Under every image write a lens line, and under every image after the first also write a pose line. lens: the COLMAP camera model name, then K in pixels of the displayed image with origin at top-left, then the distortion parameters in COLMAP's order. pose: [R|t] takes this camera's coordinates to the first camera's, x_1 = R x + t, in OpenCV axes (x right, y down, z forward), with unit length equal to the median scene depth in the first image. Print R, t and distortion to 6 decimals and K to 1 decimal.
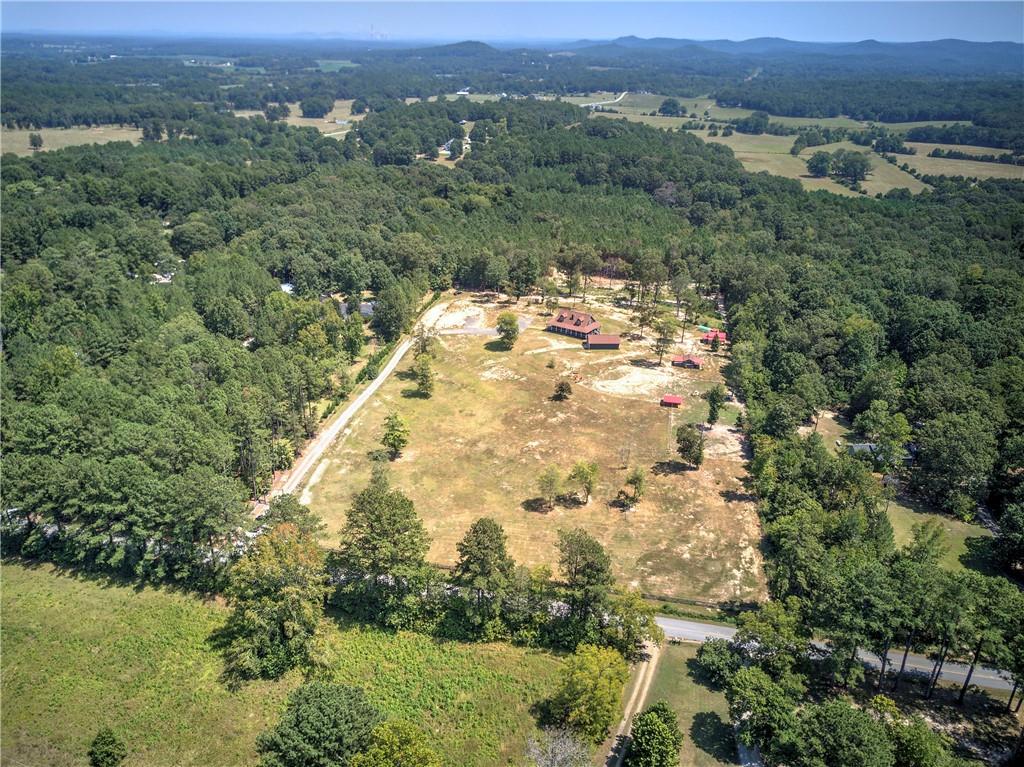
lens RADIAL K [[788.9, 0, 503.3], [0, 788.9, 385.1], [0, 0, 1]] dist [0.011578, -0.015105]
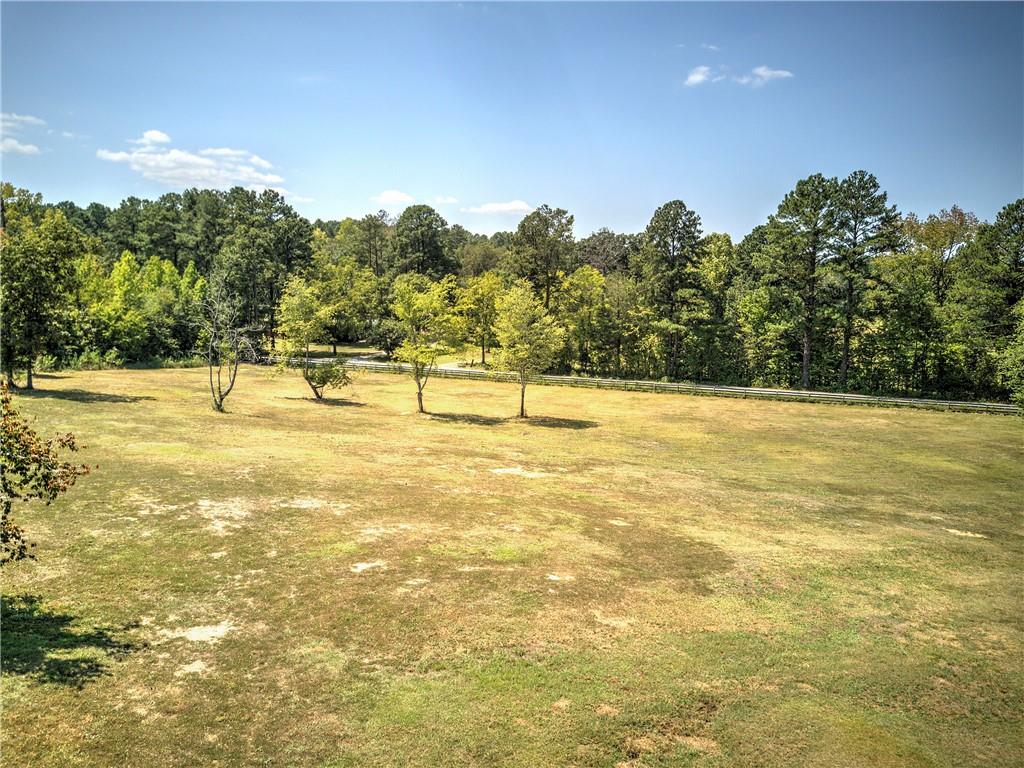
lens RADIAL K [[788.9, 0, 503.3], [0, 788.9, 385.6], [0, 0, 1]] dist [0.011578, -0.015105]
pose [[-0.990056, -0.050247, 0.131391, 0.013971], [0.024531, 0.858048, 0.512983, -0.032568], [-0.138515, 0.511105, -0.848284, 0.914774]]
